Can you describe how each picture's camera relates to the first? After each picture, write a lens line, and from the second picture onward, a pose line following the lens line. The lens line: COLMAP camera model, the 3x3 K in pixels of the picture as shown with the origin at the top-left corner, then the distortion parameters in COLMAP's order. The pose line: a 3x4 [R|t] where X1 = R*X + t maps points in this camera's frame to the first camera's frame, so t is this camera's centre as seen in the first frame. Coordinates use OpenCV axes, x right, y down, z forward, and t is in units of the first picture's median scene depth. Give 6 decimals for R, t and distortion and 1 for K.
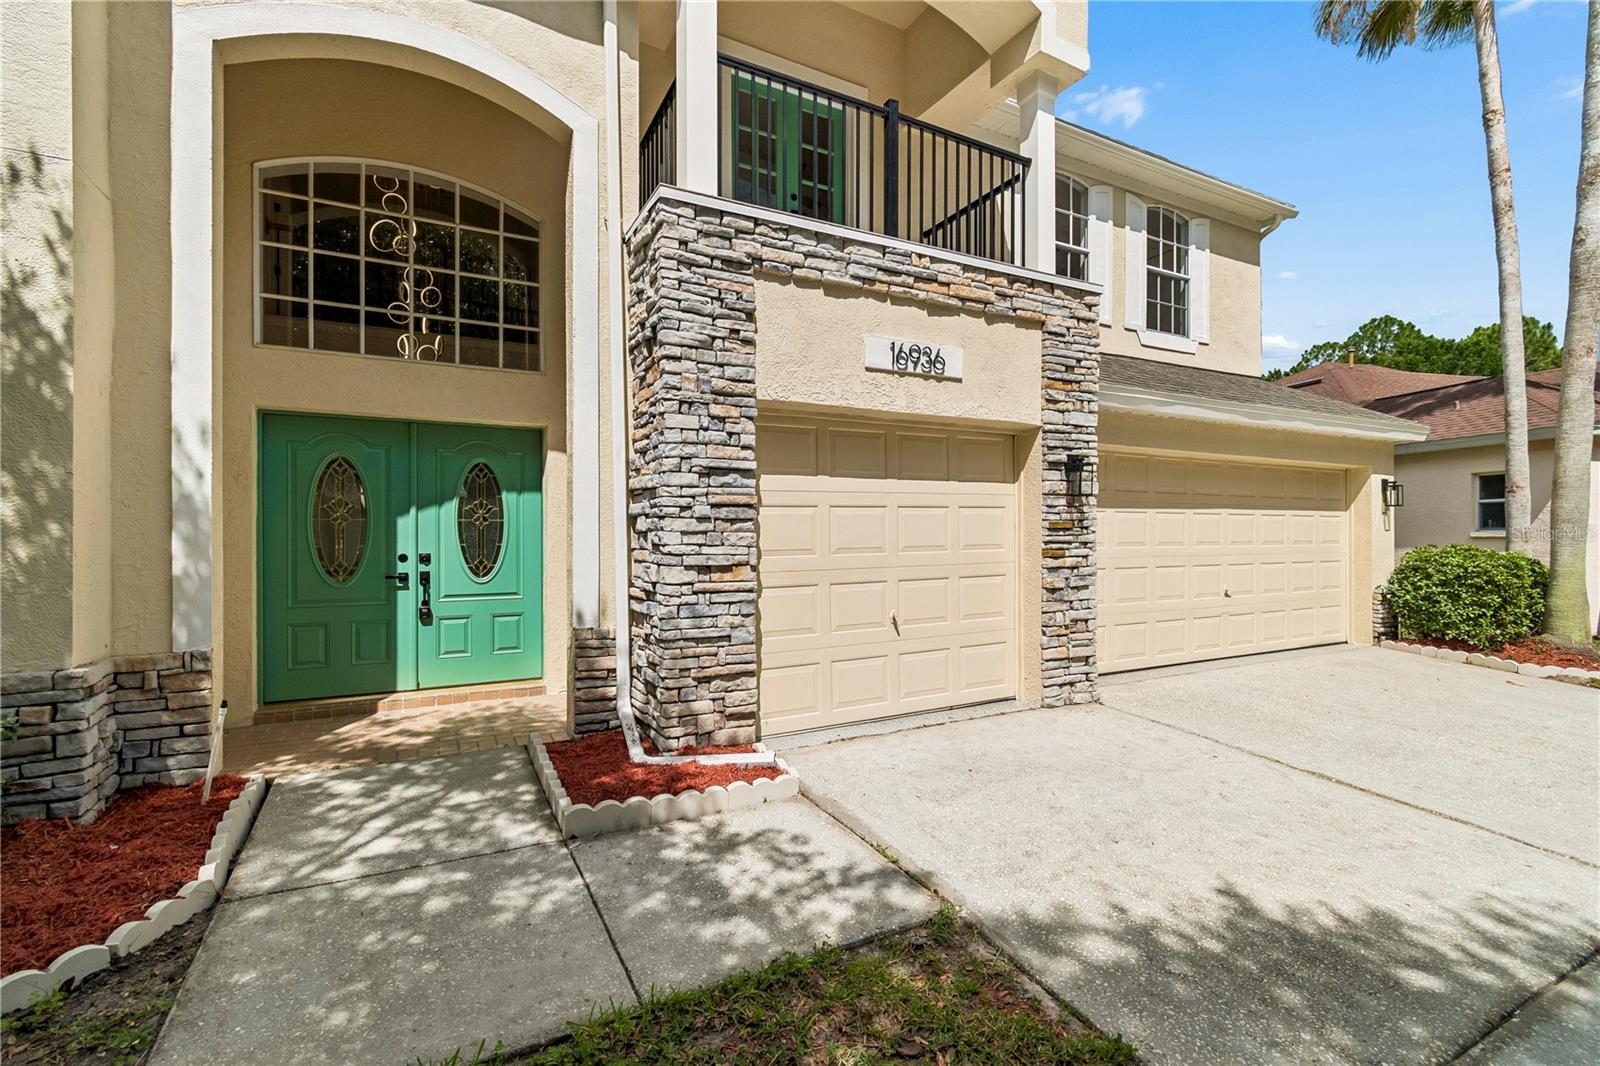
lens RADIAL K [[708.5, 0, 791.3], [0, 708.5, 537.4], [0, 0, 1]] dist [0.004145, -0.001345]
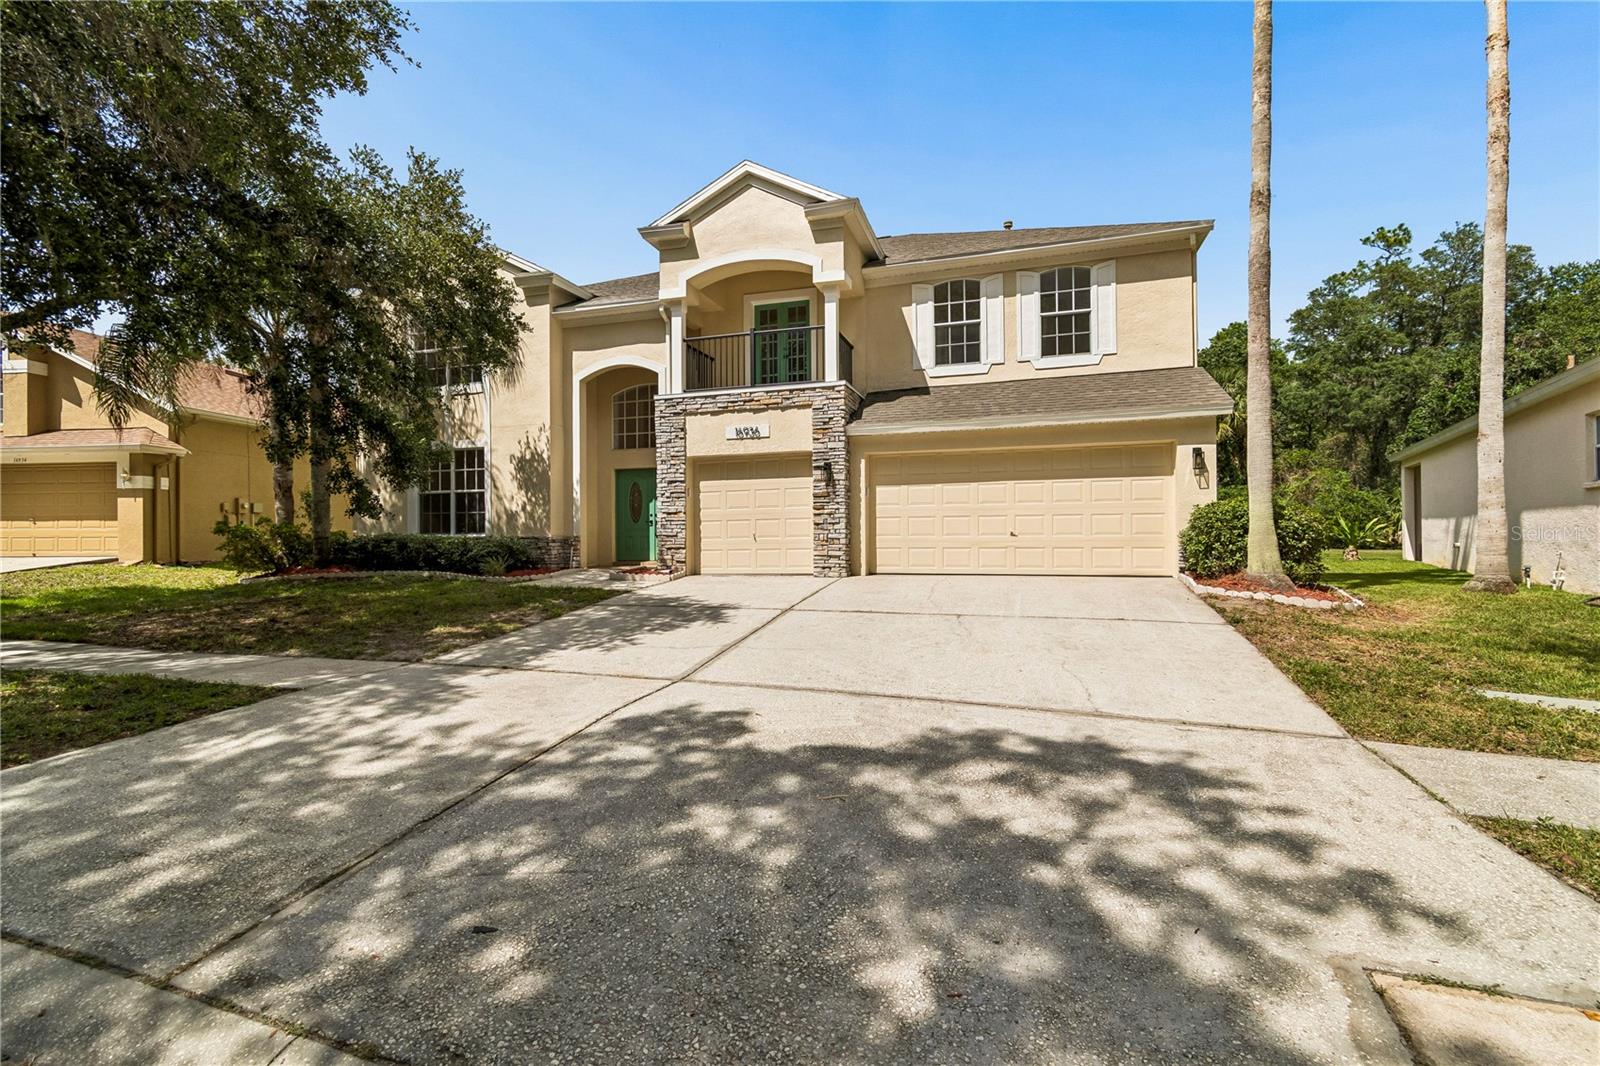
lens RADIAL K [[708.5, 0, 811.2], [0, 708.5, 531.6], [0, 0, 1]] dist [0.004145, -0.001345]
pose [[0.706951, -0.006152, -0.707235, 2.104416], [0.006078, 0.999978, -0.002623, 0.113337], [0.707236, -0.002444, 0.706973, -0.638176]]
